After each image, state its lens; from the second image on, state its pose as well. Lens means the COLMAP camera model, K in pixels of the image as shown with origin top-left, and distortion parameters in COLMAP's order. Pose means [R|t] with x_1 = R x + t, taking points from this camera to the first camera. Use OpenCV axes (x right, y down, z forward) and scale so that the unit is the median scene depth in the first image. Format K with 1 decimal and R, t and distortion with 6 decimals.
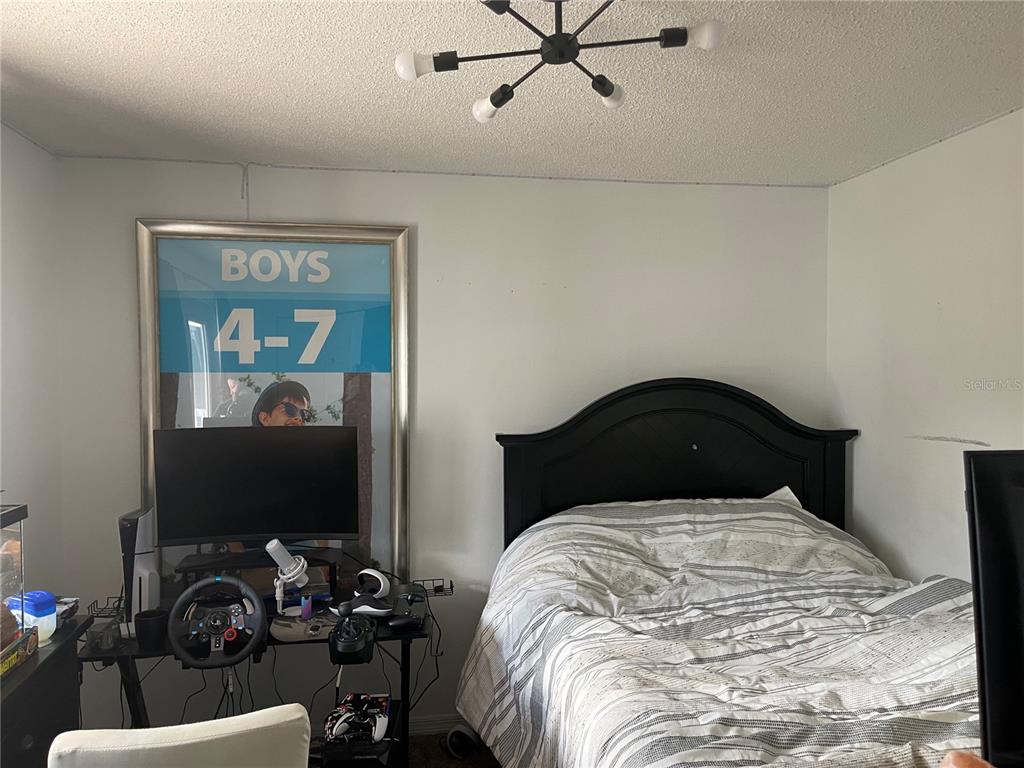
lens RADIAL K [[734.7, 0, 530.1], [0, 734.7, 383.6], [0, 0, 1]] dist [0.004999, -0.063450]
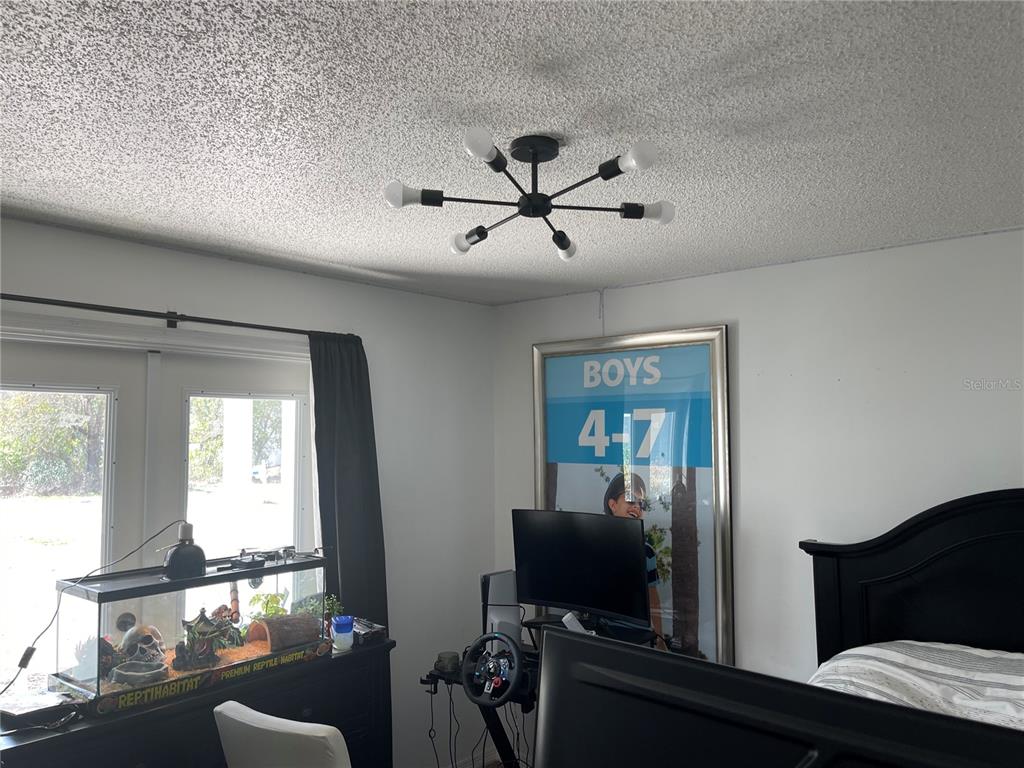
lens RADIAL K [[734.7, 0, 530.1], [0, 734.7, 383.6], [0, 0, 1]] dist [0.004999, -0.063450]
pose [[0.655569, -0.049134, -0.753535, 0.433290], [-0.015467, 0.996798, -0.078452, -0.049643], [0.754977, 0.063085, 0.652710, 0.138963]]
